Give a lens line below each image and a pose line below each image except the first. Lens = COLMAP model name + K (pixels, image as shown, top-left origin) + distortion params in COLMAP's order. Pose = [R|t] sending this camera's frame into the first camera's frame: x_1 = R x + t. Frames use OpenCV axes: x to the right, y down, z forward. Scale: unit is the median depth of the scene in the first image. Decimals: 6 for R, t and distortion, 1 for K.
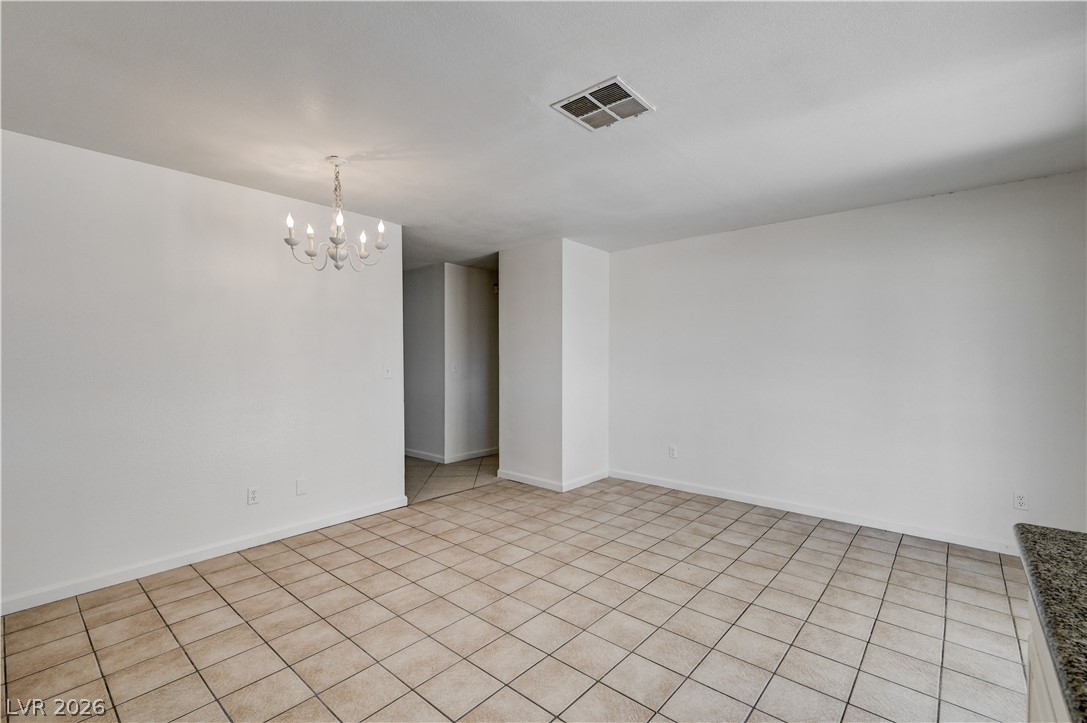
lens RADIAL K [[487.1, 0, 543.5], [0, 487.1, 361.5], [0, 0, 1]] dist [-0.000195, -0.000060]
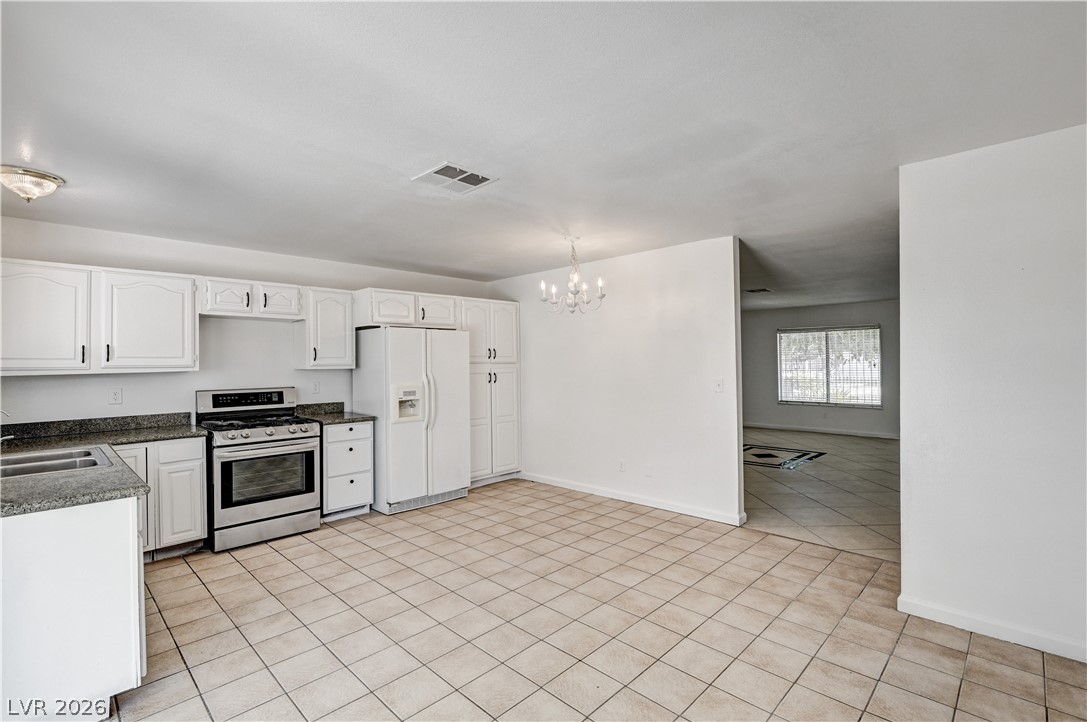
lens RADIAL K [[492.7, 0, 543.5], [0, 492.7, 361.0], [0, 0, 1]] dist [0.000056, 0.000103]
pose [[-0.064470, -0.000964, -0.997919, 0.869771], [0.005399, 0.999985, -0.001315, -0.036358], [0.997905, -0.005472, -0.064464, 0.835859]]
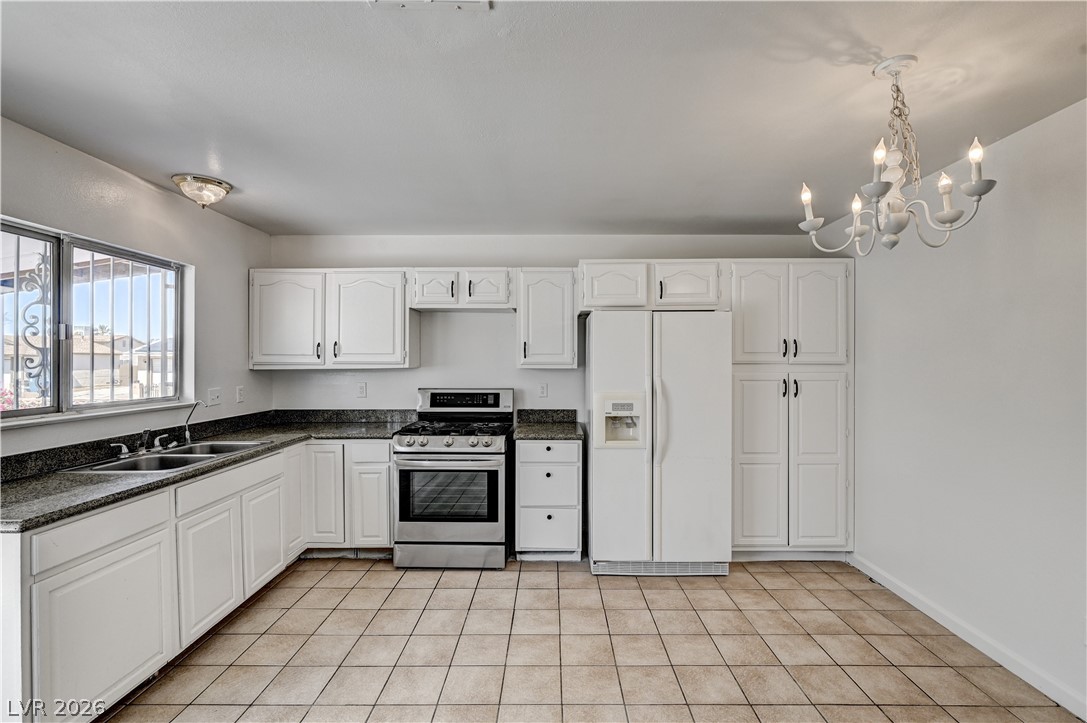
lens RADIAL K [[482.2, 0, 550.7], [0, 482.2, 363.5], [0, 0, 1]] dist [-0.002248, -0.000169]
pose [[-0.755272, 0.004730, -0.655395, 0.236424], [-0.003435, 0.999932, 0.011175, -0.042051], [0.655403, 0.010691, -0.755204, 0.974758]]
